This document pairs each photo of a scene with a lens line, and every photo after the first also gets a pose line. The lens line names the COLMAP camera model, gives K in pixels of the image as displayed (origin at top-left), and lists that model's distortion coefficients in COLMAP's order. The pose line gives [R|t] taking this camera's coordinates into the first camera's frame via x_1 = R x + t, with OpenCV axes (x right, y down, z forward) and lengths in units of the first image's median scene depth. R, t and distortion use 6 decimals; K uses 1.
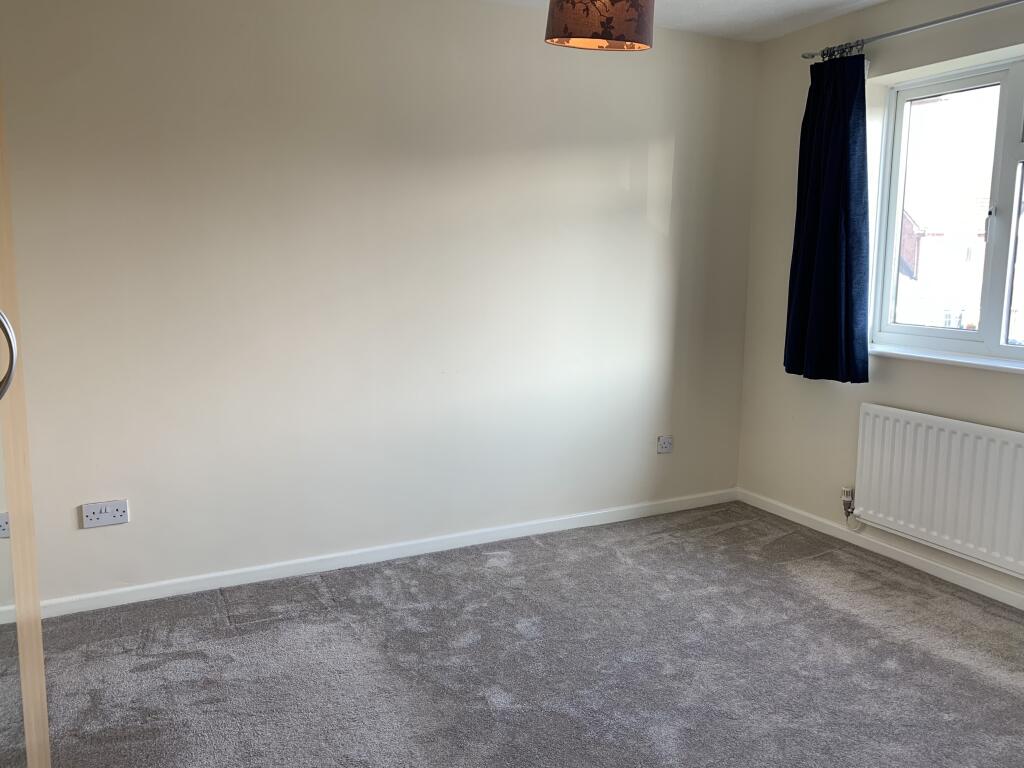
lens RADIAL K [[780.4, 0, 510.2], [0, 780.4, 377.7], [0, 0, 1]] dist [-0.005924, 0.018058]
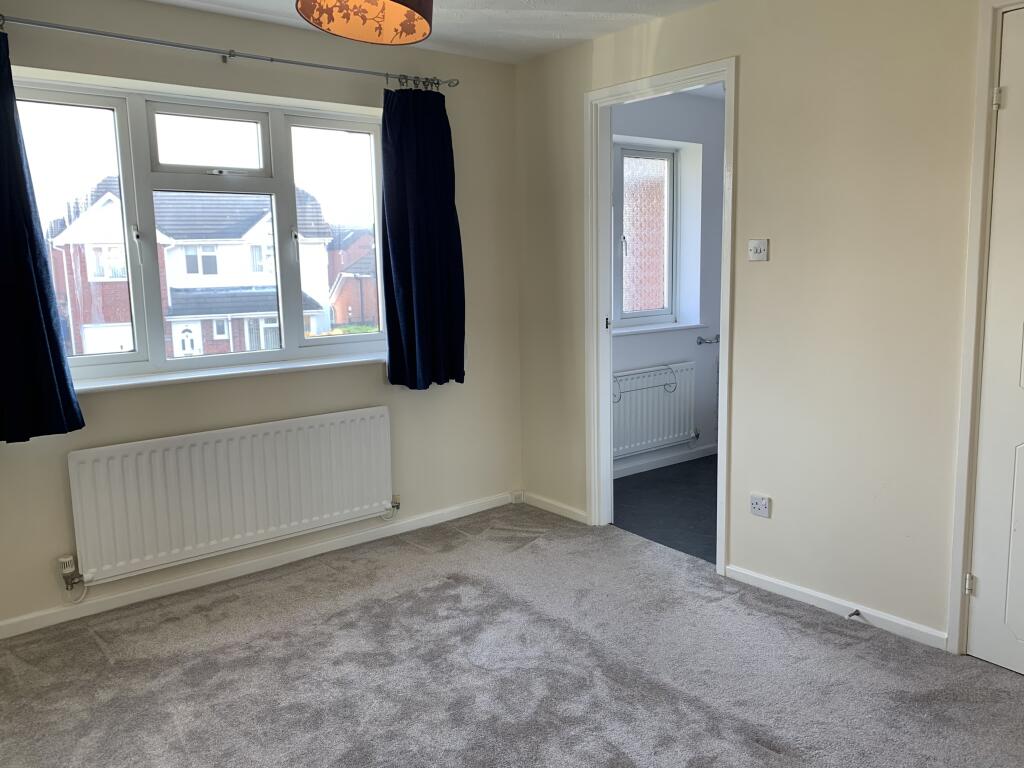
lens RADIAL K [[780.4, 0, 502.4], [0, 780.4, 378.2], [0, 0, 1]] dist [-0.005924, 0.018058]
pose [[-0.181795, -0.149554, 0.971897, -0.482180], [0.166135, 0.969488, 0.180259, -0.130414], [-0.969201, 0.194236, -0.151402, 0.698979]]
